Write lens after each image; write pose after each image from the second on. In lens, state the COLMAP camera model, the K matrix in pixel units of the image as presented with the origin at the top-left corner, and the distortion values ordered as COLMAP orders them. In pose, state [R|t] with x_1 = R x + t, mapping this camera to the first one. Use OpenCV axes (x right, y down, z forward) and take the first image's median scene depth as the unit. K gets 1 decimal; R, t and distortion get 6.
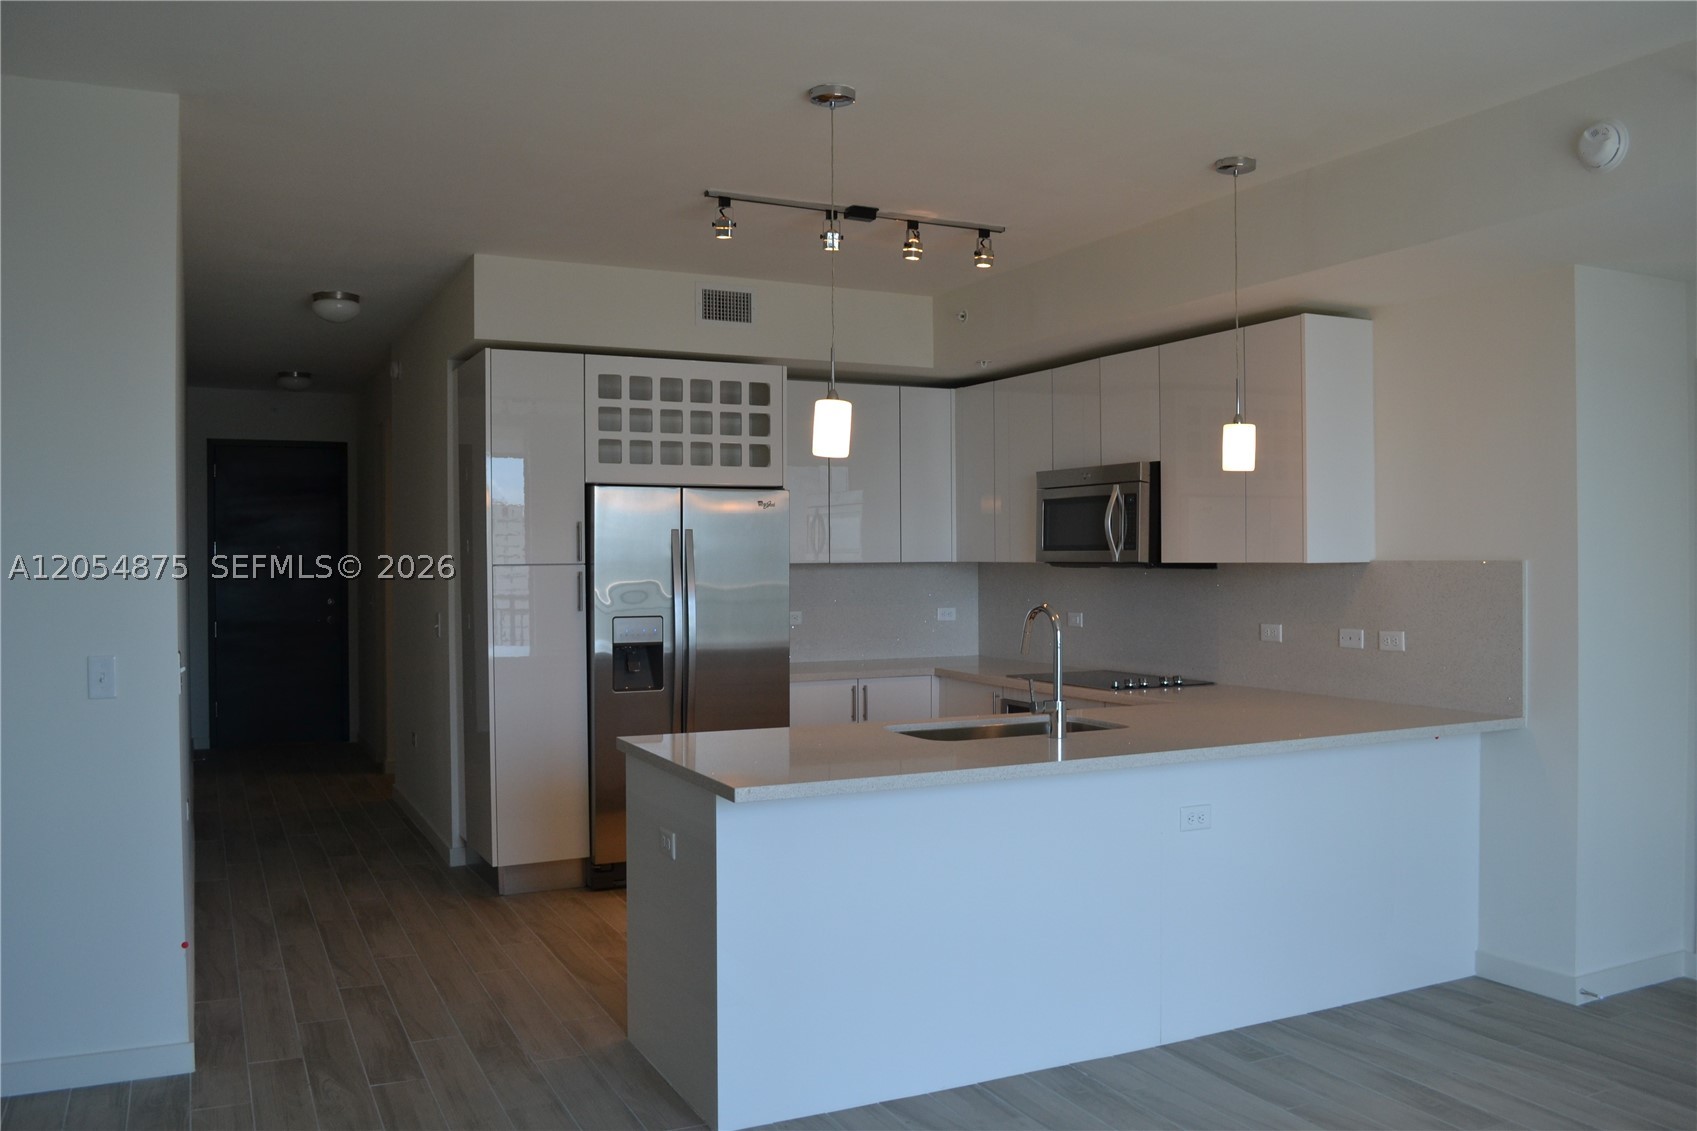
lens RADIAL K [[1357.1, 0, 848.5], [0, 1357.1, 565.5], [0, 0, 1]] dist [-0.075746, -0.000780]
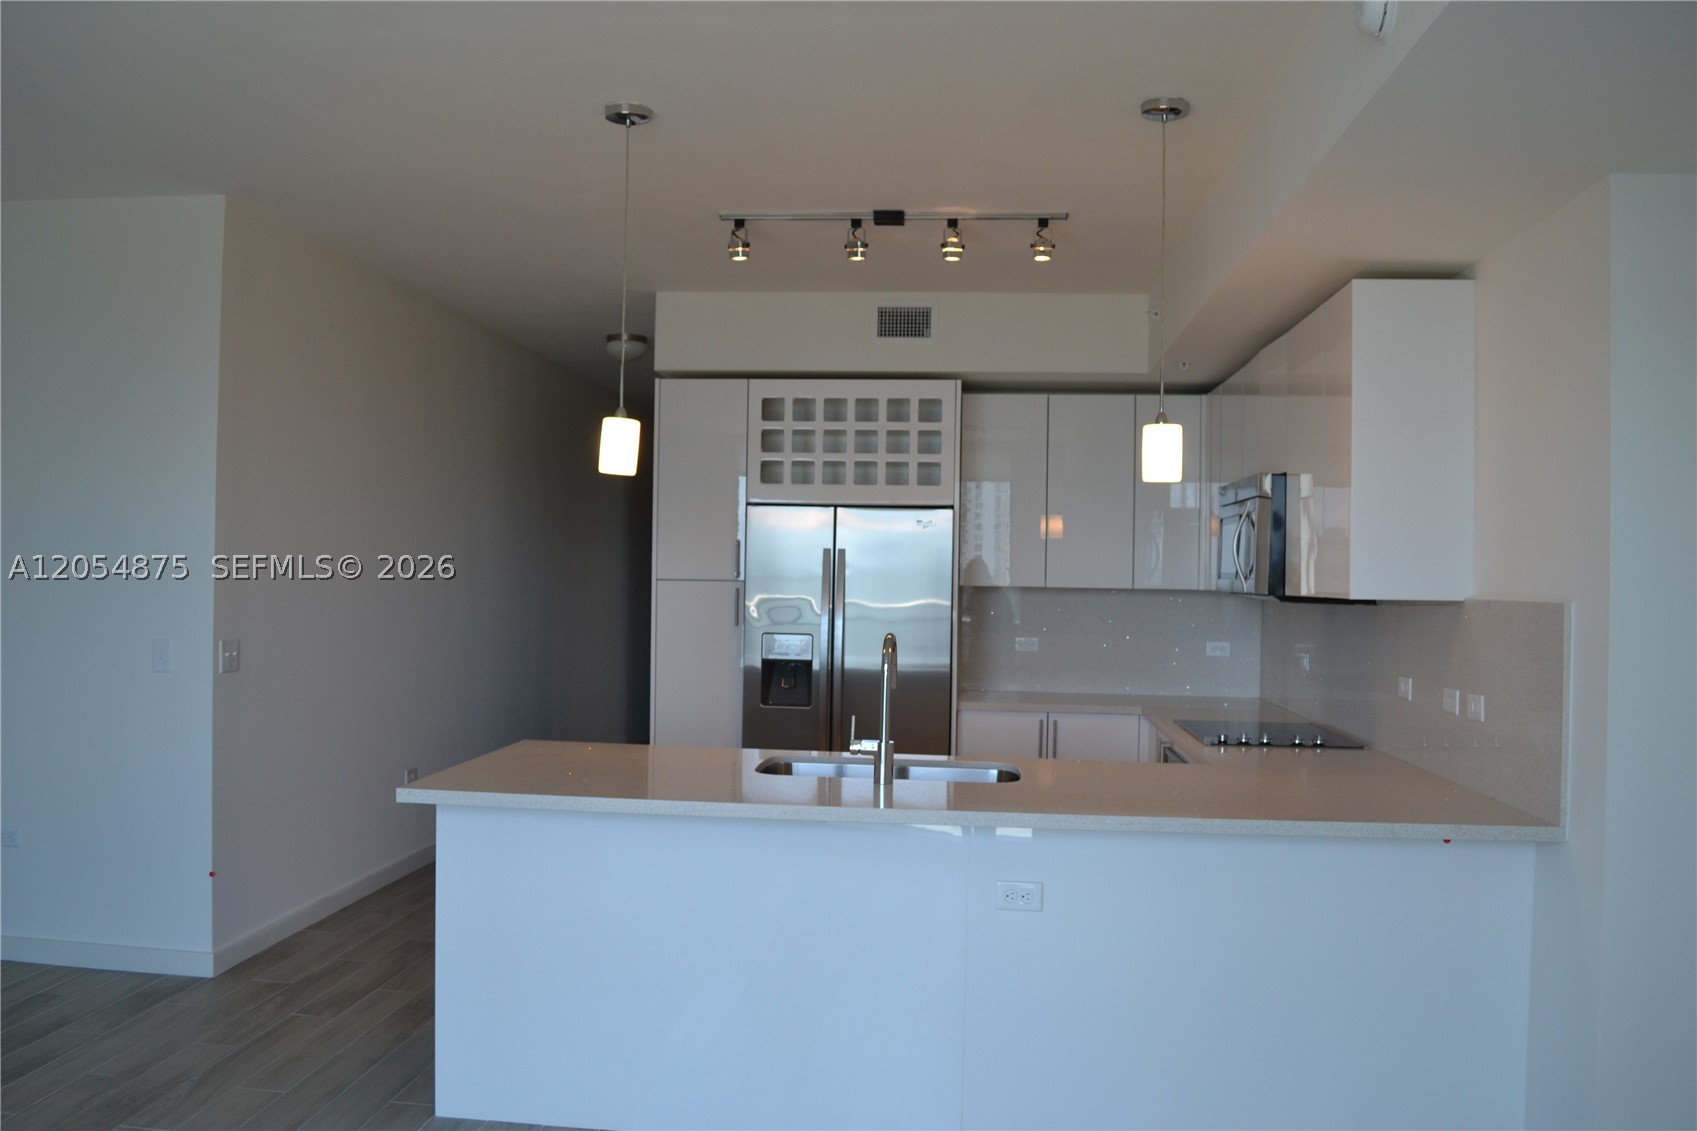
lens RADIAL K [[1357.1, 0, 848.5], [0, 1357.1, 565.5], [0, 0, 1]] dist [-0.075746, -0.000780]
pose [[0.850858, 0.017575, -0.525101, 0.414732], [-0.026669, 0.999597, -0.009757, -0.004776], [0.524718, 0.022306, 0.850984, 0.152758]]
